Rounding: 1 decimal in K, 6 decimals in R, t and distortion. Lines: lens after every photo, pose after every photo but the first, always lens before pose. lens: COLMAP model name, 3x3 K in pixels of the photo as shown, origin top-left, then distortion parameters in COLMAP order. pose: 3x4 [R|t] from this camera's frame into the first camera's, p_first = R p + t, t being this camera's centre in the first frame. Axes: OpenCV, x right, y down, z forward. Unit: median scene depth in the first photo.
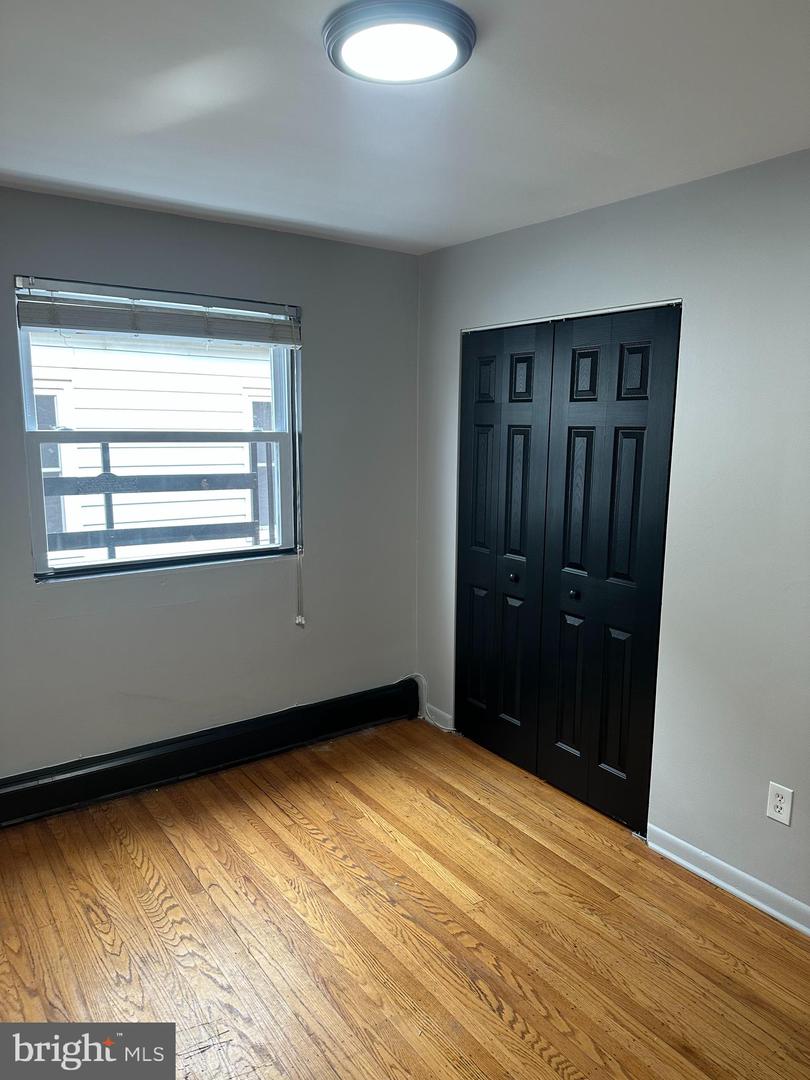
lens RADIAL K [[756.9, 0, 405.0], [0, 756.9, 540.0], [0, 0, 1]] dist [0.008819, -0.001785]
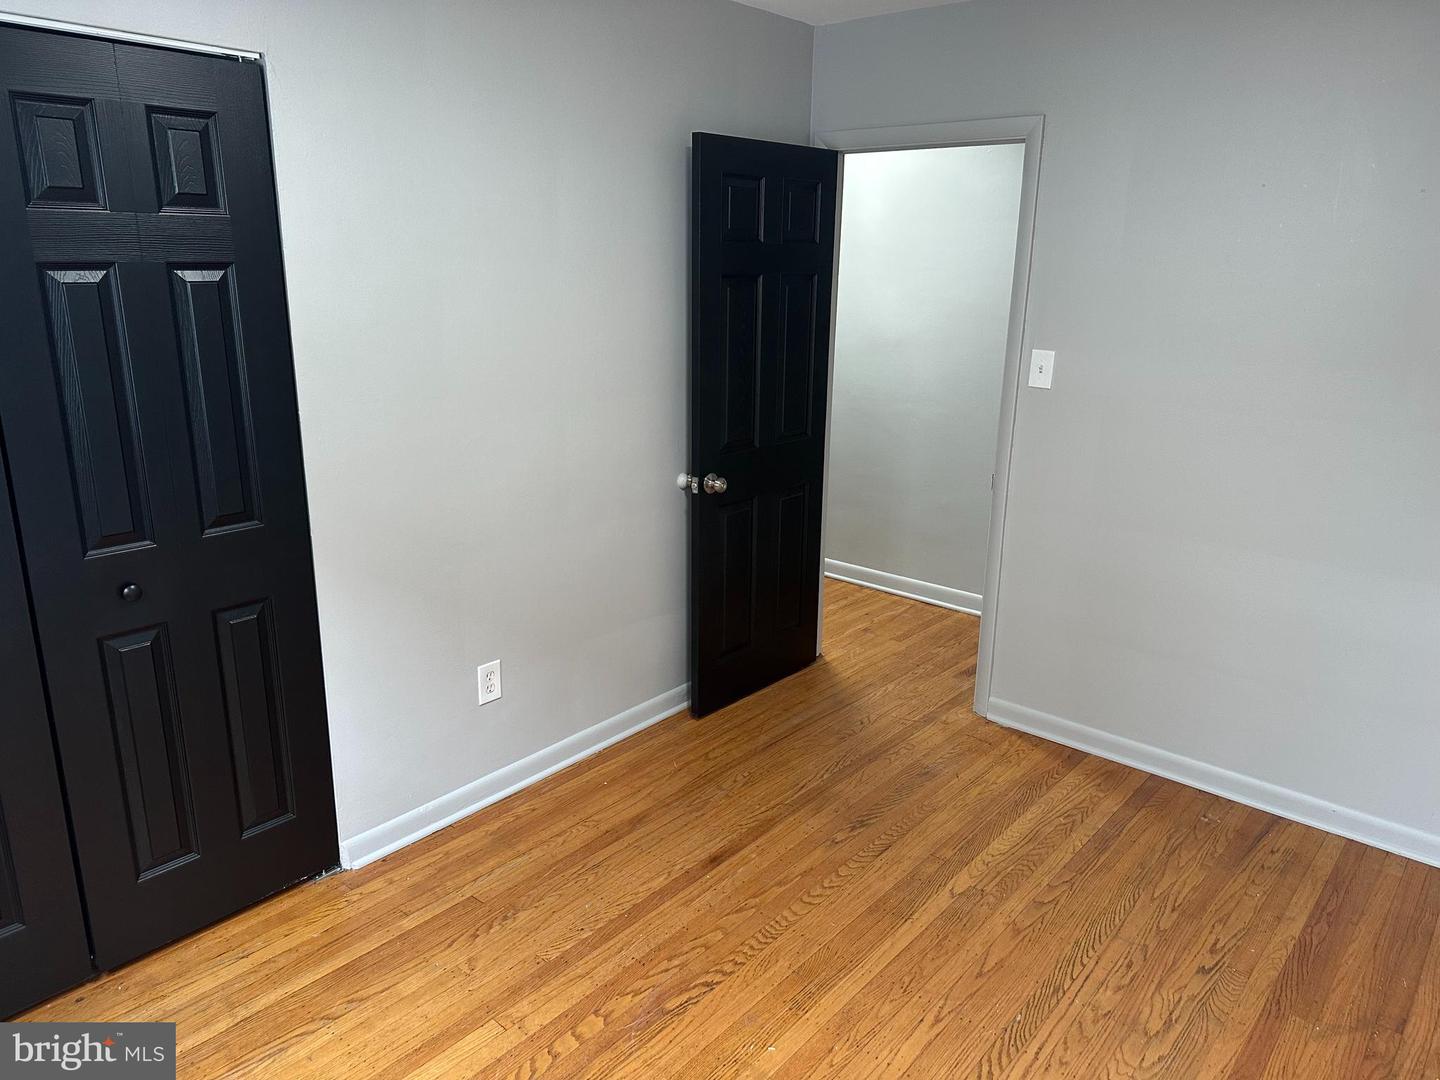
lens RADIAL K [[1009.2, 0, 720.0], [0, 1009.2, 540.0], [0, 0, 1]] dist [0.008819, -0.001785]
pose [[-0.246193, -0.276889, 0.928828, -0.644436], [0.145500, 0.936906, 0.317863, -0.155715], [-0.958237, 0.213400, -0.190372, 0.916286]]
